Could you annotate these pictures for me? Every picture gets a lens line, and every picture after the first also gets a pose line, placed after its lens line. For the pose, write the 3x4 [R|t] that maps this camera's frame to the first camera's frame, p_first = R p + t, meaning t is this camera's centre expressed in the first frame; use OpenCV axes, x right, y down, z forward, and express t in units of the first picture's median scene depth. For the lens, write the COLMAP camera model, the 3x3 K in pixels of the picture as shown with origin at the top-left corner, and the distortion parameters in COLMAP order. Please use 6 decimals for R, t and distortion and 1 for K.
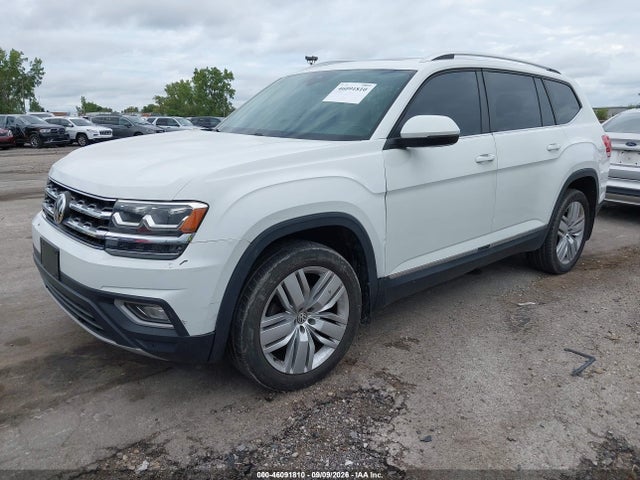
lens RADIAL K [[500.3, 0, 322.4], [0, 500.3, 238.7], [0, 0, 1]] dist [0.023715, -0.036940]
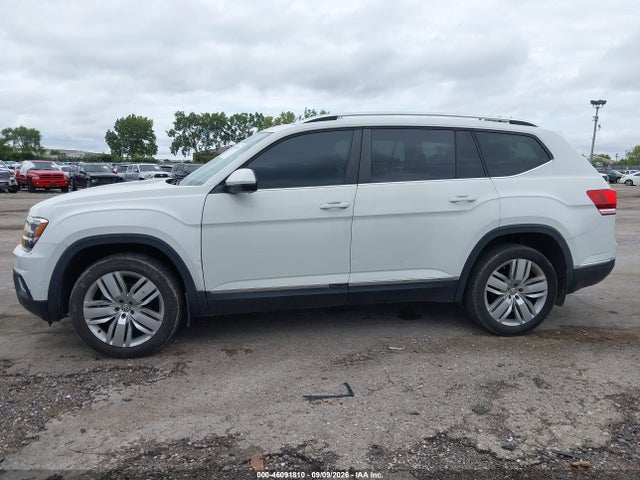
lens RADIAL K [[500.3, 0, 320.2], [0, 500.3, 239.7], [0, 0, 1]] dist [0.023715, -0.036940]
pose [[0.860264, 0.075099, -0.504288, 1.127909], [-0.120982, 0.990911, -0.058816, -0.016479], [0.495287, 0.111607, 0.861530, 0.022514]]
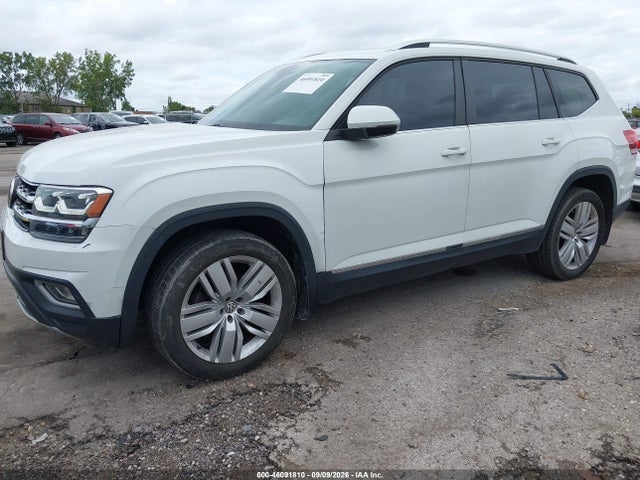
lens RADIAL K [[500.3, 0, 319.4], [0, 500.3, 239.6], [0, 0, 1]] dist [0.023715, -0.036940]
pose [[0.989112, 0.034270, -0.143118, 0.274414], [-0.033589, 0.999410, 0.007172, 0.008962], [0.143279, -0.002287, 0.989680, 0.034788]]
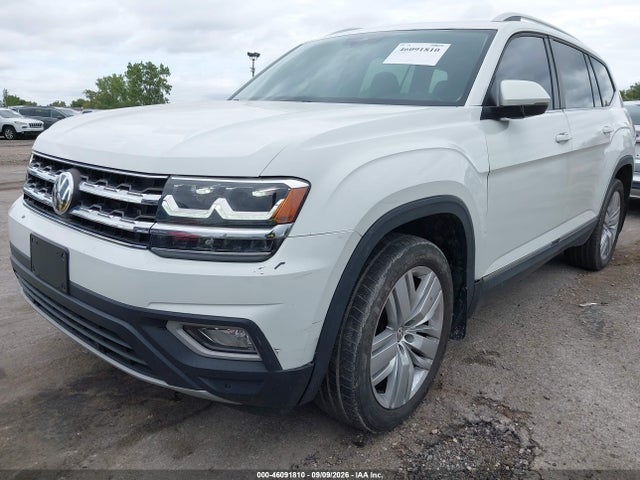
lens RADIAL K [[500.3, 0, 324.3], [0, 500.3, 240.5], [0, 0, 1]] dist [0.023715, -0.036940]
pose [[0.992986, -0.012495, 0.117571, -0.235946], [0.011740, 0.999906, 0.007110, 0.006781], [-0.117649, -0.005680, 0.993039, 0.245425]]
